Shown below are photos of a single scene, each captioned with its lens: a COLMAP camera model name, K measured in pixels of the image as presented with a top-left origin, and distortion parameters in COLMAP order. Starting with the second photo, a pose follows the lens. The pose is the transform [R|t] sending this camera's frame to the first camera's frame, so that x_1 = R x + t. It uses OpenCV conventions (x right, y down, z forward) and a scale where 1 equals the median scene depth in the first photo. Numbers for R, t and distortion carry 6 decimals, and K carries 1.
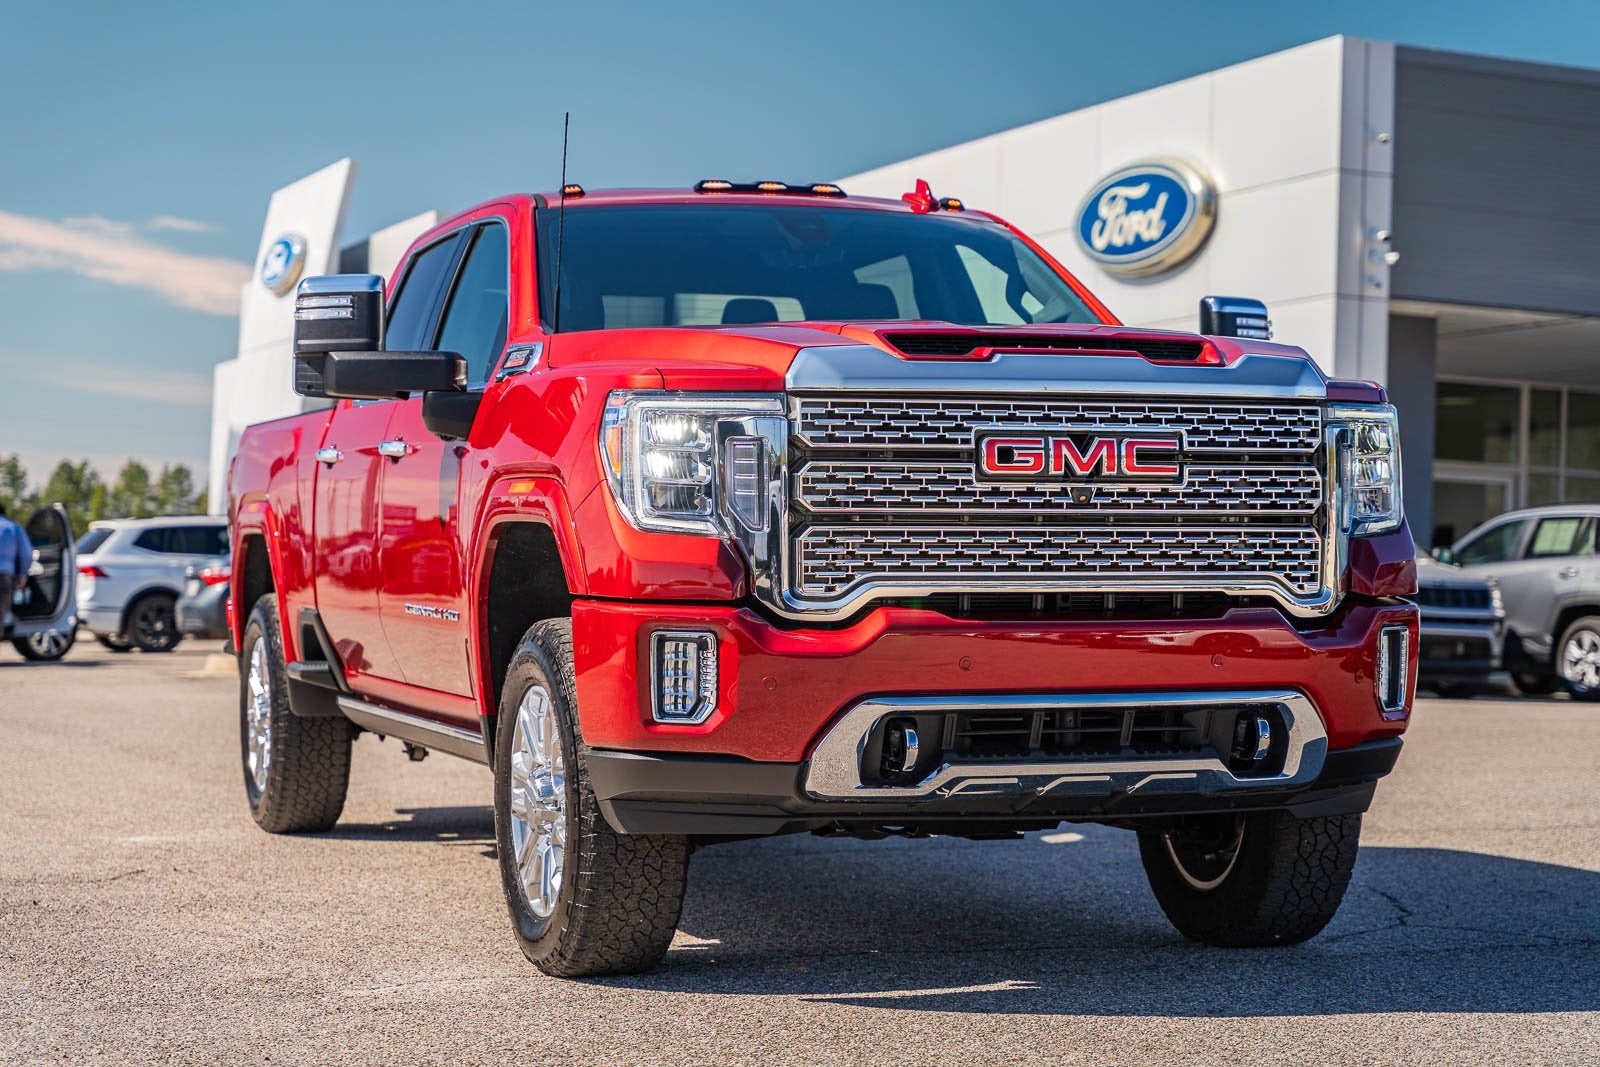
lens RADIAL K [[3243.8, 0, 800.0], [0, 3243.8, 533.5], [0, 0, 1]] dist [-0.068178, 0.244940]
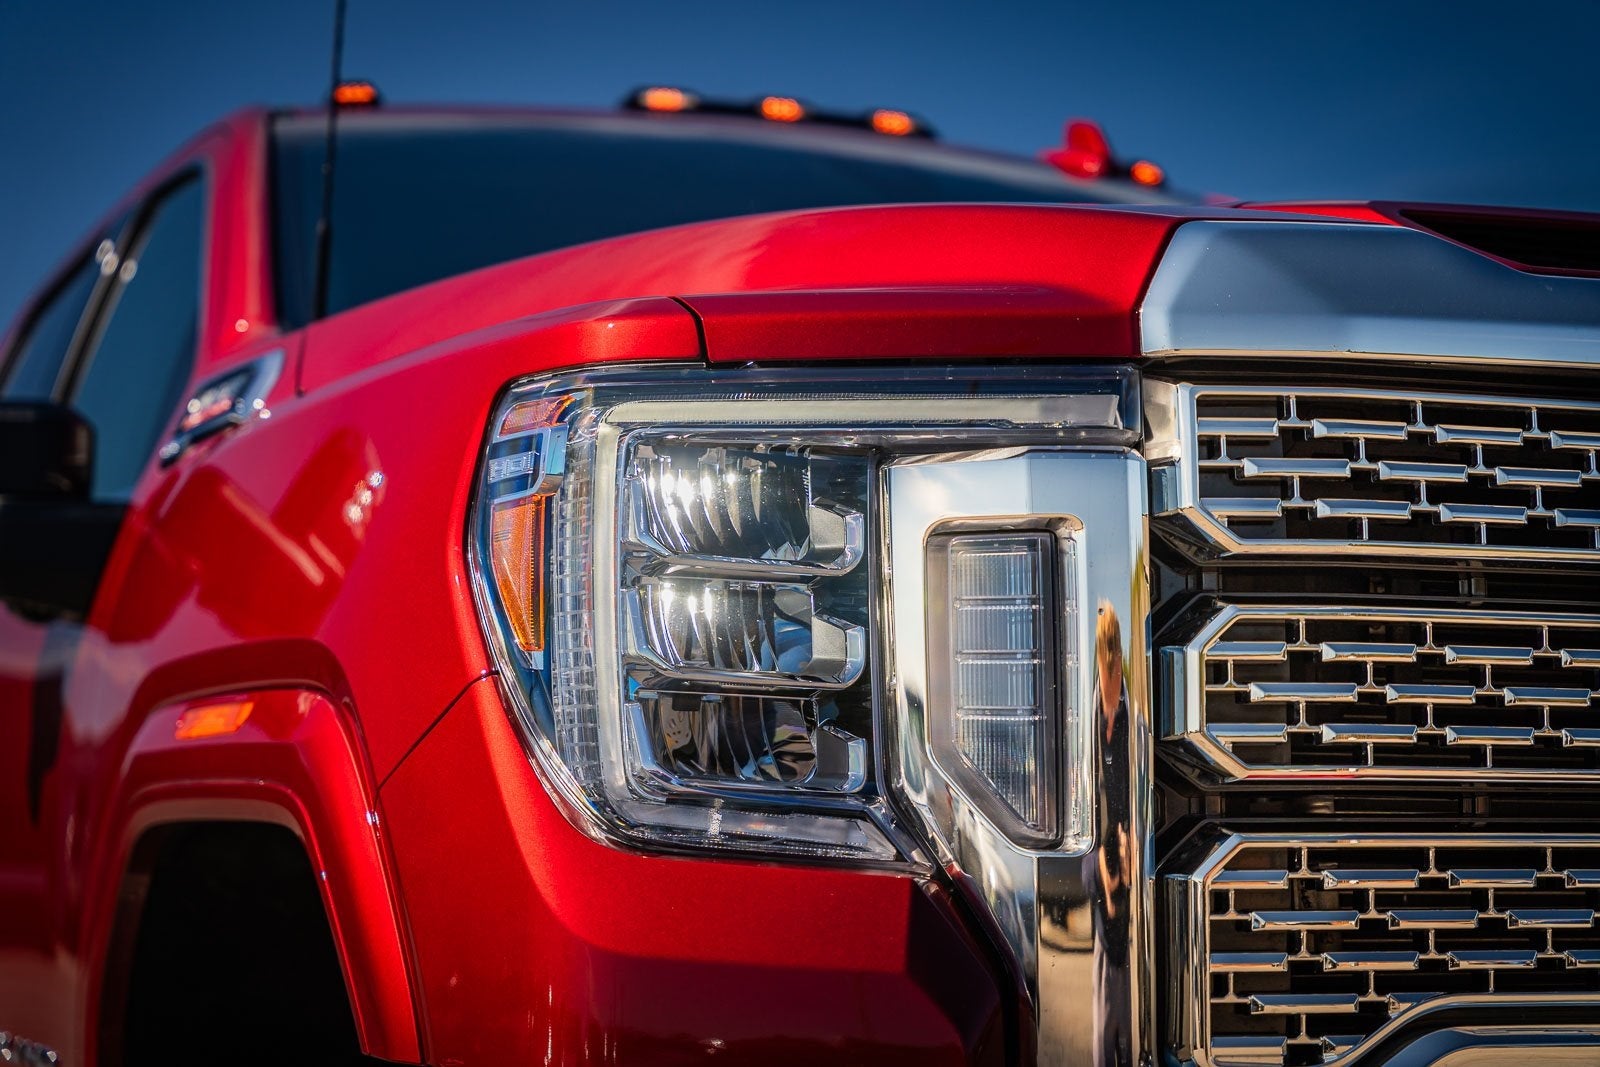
lens RADIAL K [[3243.8, 0, 800.0], [0, 3243.8, 533.5], [0, 0, 1]] dist [-0.068178, 0.244940]
pose [[0.996467, 0.007407, 0.083656, -0.058081], [-0.000022, 0.996126, -0.087934, -0.003448], [-0.083983, 0.087622, 0.992607, 0.718281]]
